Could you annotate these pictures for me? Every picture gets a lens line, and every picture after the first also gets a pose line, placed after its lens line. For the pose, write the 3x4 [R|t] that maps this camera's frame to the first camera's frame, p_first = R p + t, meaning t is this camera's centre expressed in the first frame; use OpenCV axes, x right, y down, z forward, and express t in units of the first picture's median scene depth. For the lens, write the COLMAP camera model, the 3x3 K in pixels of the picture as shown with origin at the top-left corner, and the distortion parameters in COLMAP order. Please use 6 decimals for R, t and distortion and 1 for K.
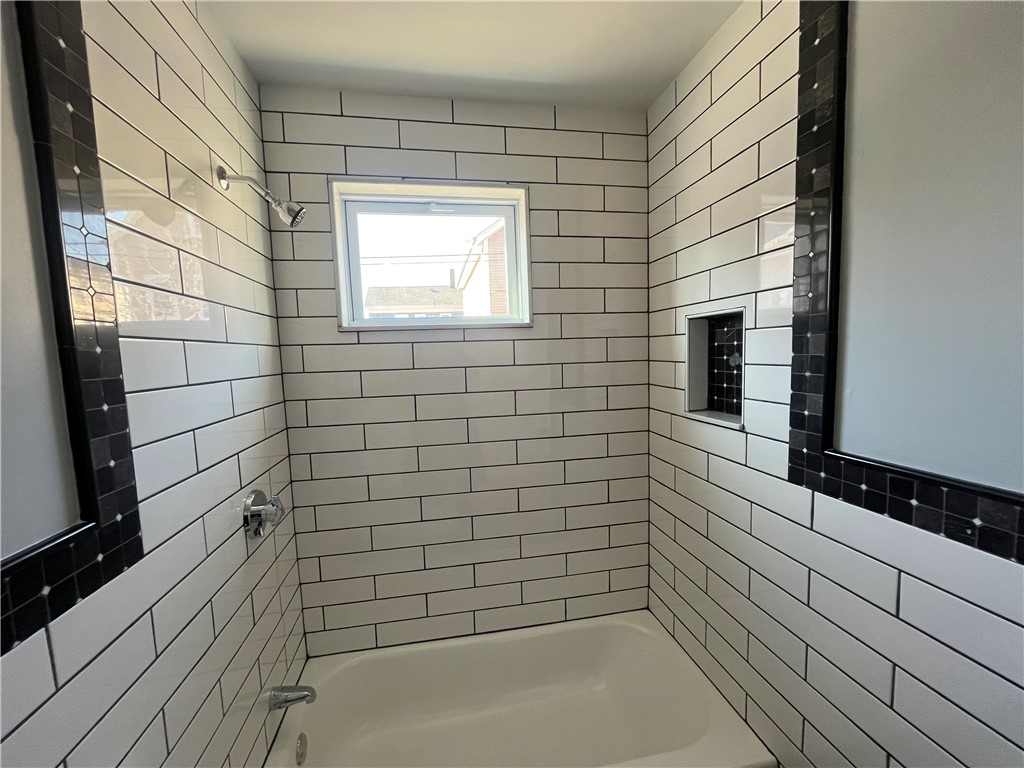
lens RADIAL K [[416.1, 0, 505.2], [0, 416.1, 387.6], [0, 0, 1]] dist [-0.000867, 0.000229]
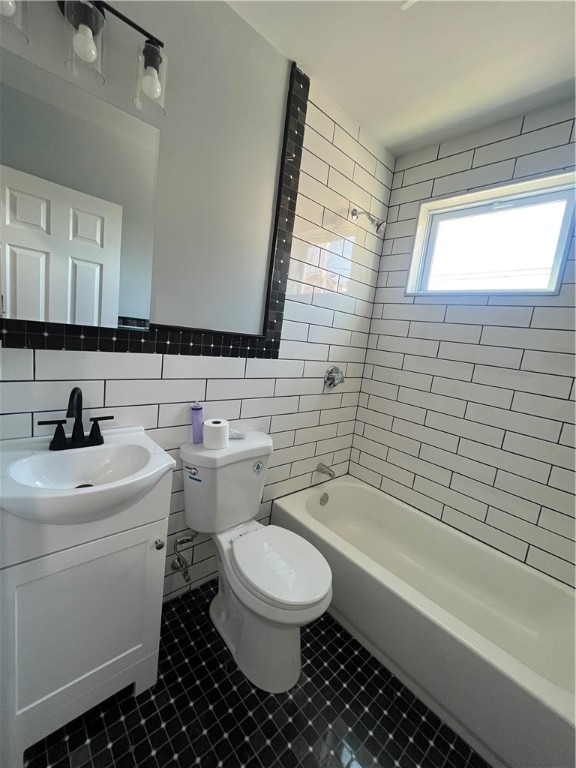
lens RADIAL K [[312.1, 0, 285.3], [0, 312.1, 375.8], [0, 0, 1]] dist [-0.000867, 0.000229]
pose [[0.523610, 0.212468, -0.825039, 0.498678], [-0.210723, 0.970612, 0.116221, 0.144620], [0.825487, 0.113000, 0.552994, -0.055359]]
